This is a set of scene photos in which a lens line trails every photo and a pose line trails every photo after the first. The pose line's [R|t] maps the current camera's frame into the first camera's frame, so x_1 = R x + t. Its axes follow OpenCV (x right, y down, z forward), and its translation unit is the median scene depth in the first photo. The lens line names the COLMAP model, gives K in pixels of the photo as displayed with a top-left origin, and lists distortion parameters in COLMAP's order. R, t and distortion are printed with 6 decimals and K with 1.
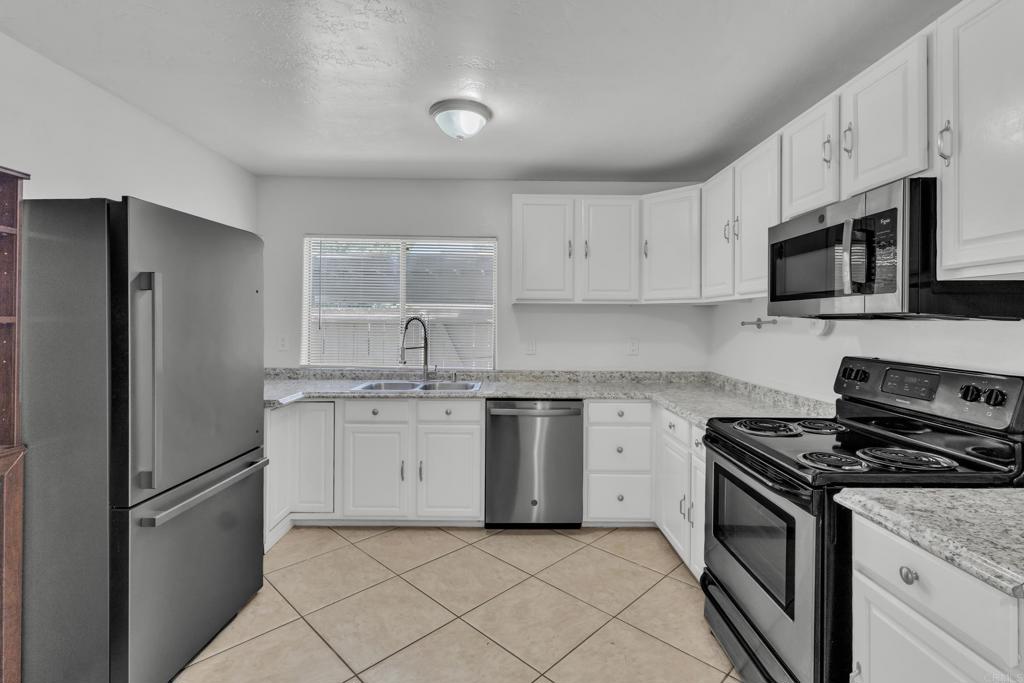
lens RADIAL K [[485.3, 0, 515.0], [0, 485.3, 324.7], [0, 0, 1]] dist [-0.000601, 0.000443]
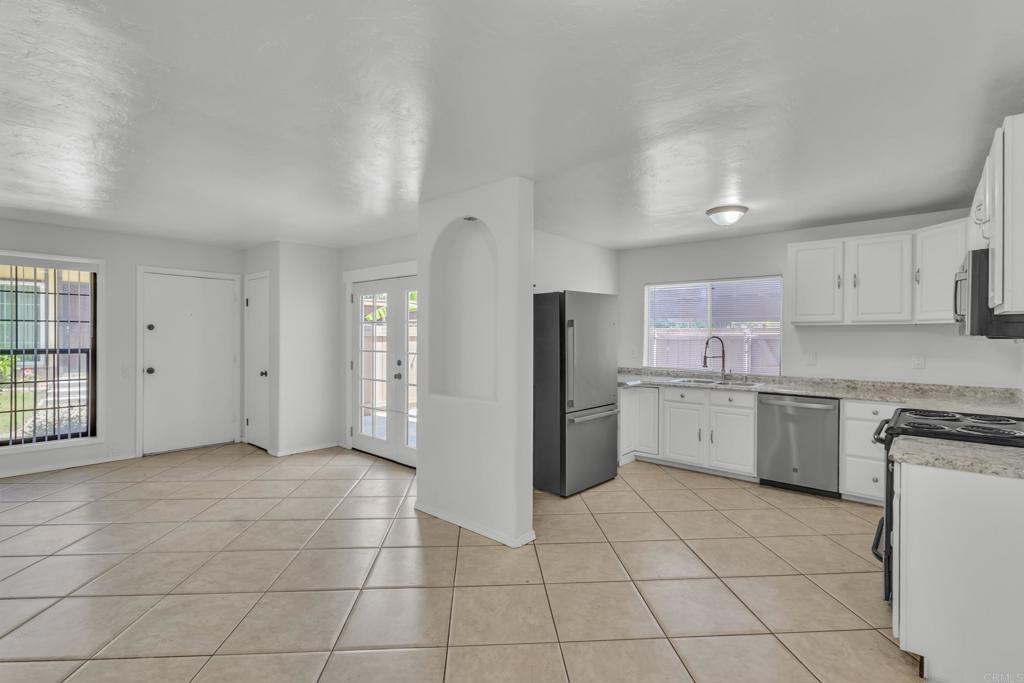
lens RADIAL K [[487.4, 0, 504.6], [0, 487.4, 333.8], [0, 0, 1]] dist [-0.000087, 0.001908]
pose [[0.736330, -0.007169, -0.676584, 0.363814], [-0.002299, 0.999912, -0.013097, -0.001859], [0.676618, 0.011199, 0.736249, -0.575001]]
